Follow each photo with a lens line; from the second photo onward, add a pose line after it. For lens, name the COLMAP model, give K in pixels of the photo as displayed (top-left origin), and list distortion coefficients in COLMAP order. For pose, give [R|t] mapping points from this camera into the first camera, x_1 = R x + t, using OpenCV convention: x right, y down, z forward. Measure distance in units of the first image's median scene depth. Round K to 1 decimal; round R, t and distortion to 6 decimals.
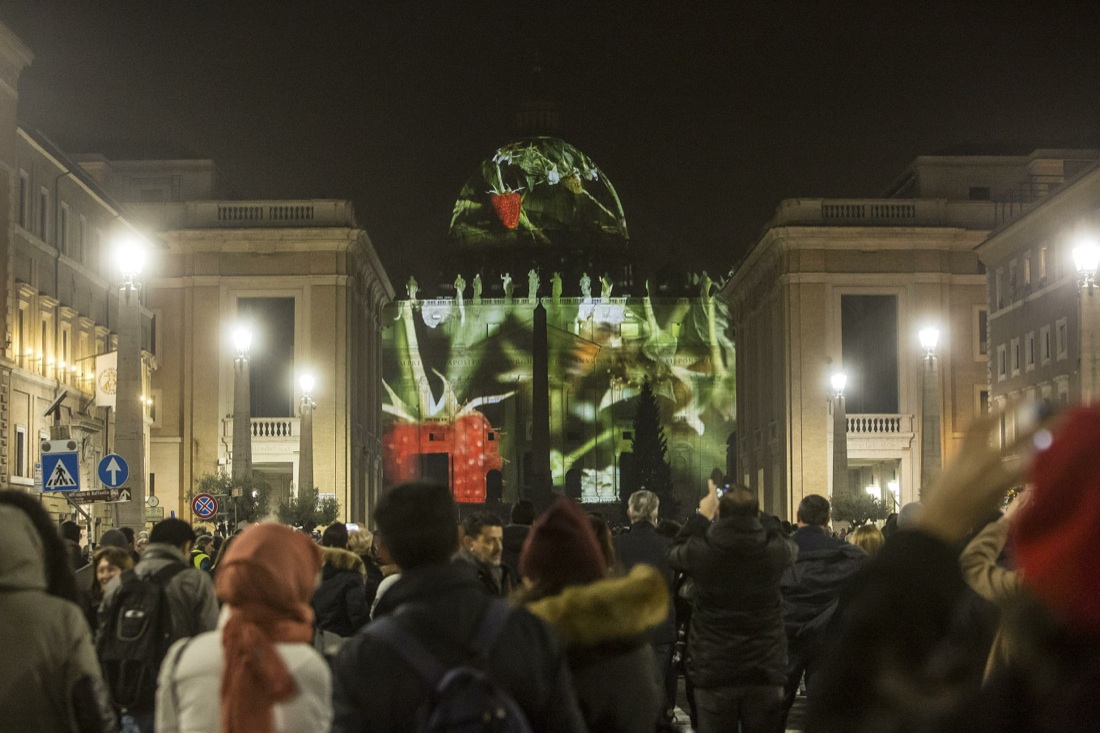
lens RADIAL K [[2288.9, 0, 550.0], [0, 2288.9, 366.5], [0, 0, 1]] dist [-0.198585, -0.354340]
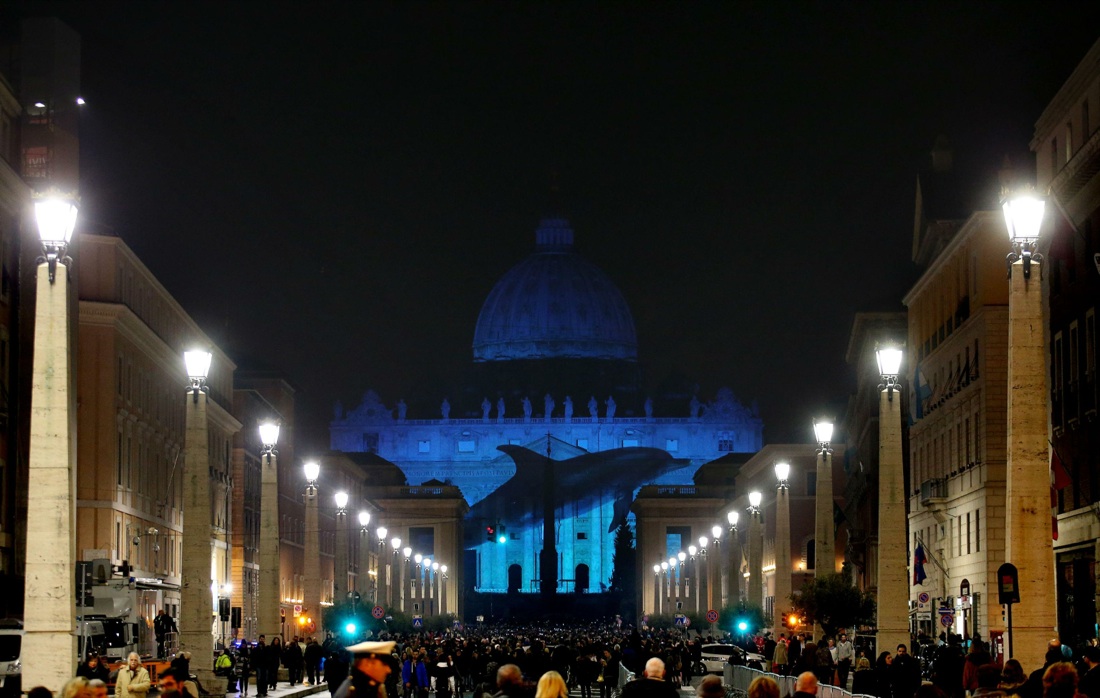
lens RADIAL K [[3004.2, 0, 550.0], [0, 3004.2, 349.0], [0, 0, 1]] dist [-0.059482, -0.374375]
pose [[0.999897, 0.000854, -0.014324, 0.062154], [-0.001039, 0.999916, -0.012881, -0.181704], [0.014311, 0.012895, 0.999814, -2.172433]]
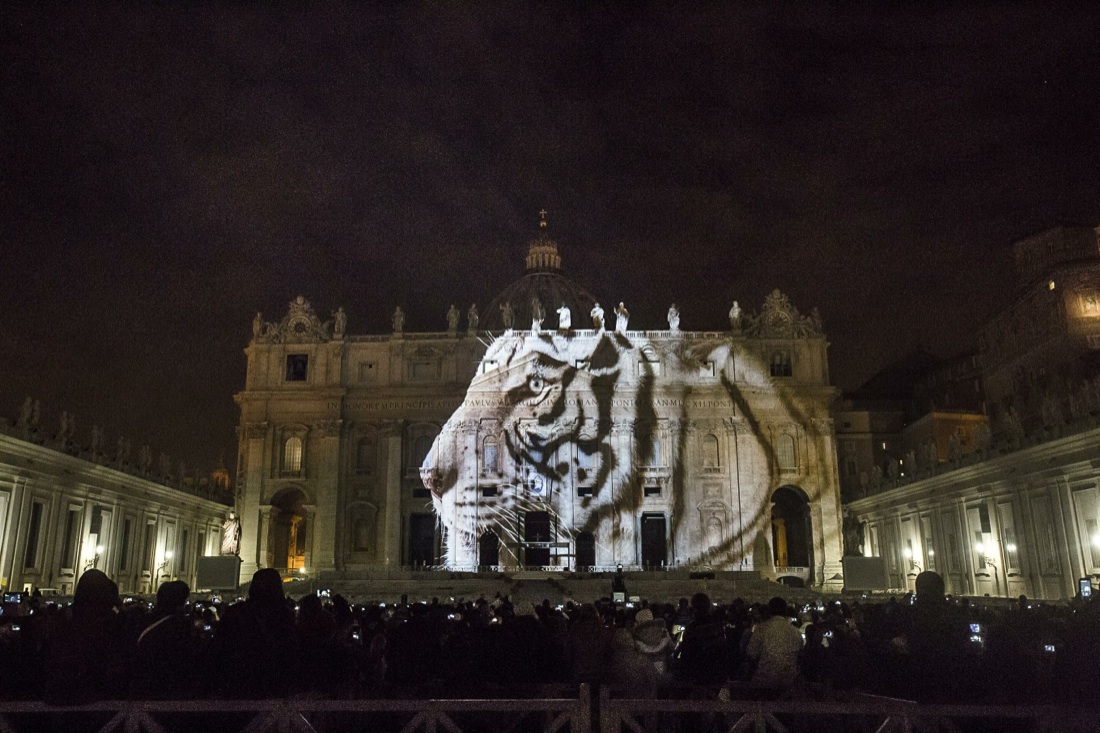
lens RADIAL K [[961.0, 0, 523.2], [0, 961.0, 367.3], [0, 0, 1]] dist [-0.011418, 0.002736]
pose [[0.999602, 0.000483, -0.028189, -0.009451], [-0.005191, 0.985914, -0.167173, 0.176286], [0.027711, 0.167253, 0.985524, 2.570496]]
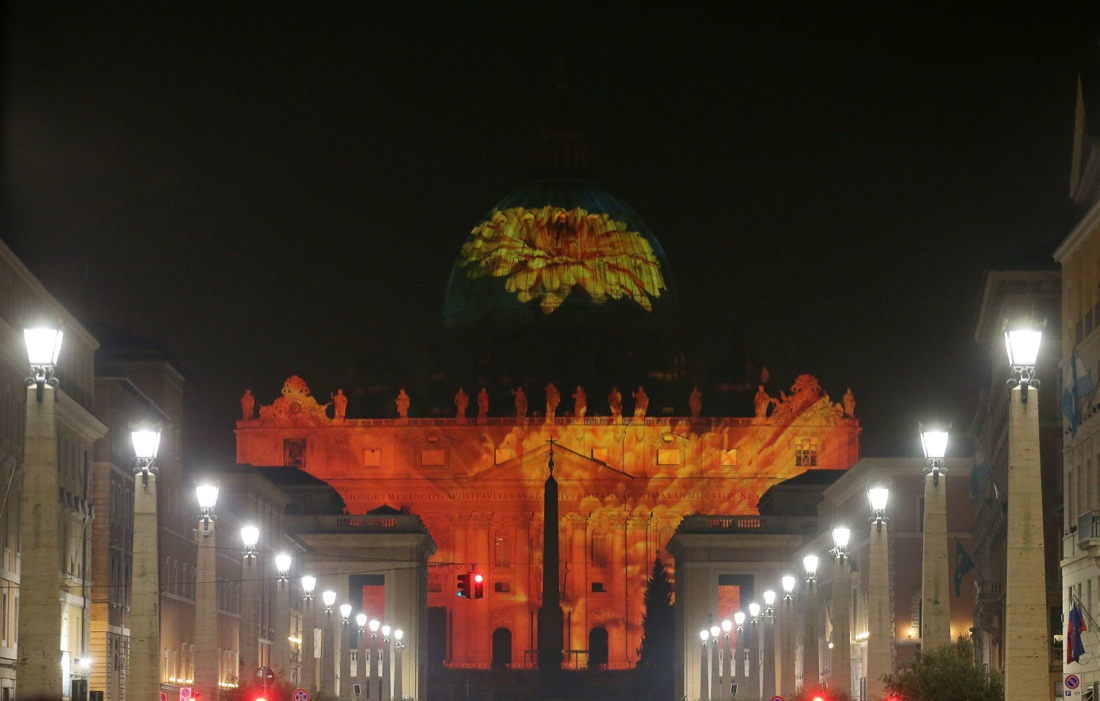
lens RADIAL K [[4222.6, 0, 595.4], [0, 4222.6, 352.0], [0, 0, 1]] dist [0.293831, -0.088615]
pose [[0.999981, 0.005869, -0.001689, 0.043480], [-0.005882, 0.999956, -0.007344, -0.168844], [0.001646, 0.007354, 0.999972, -2.034582]]
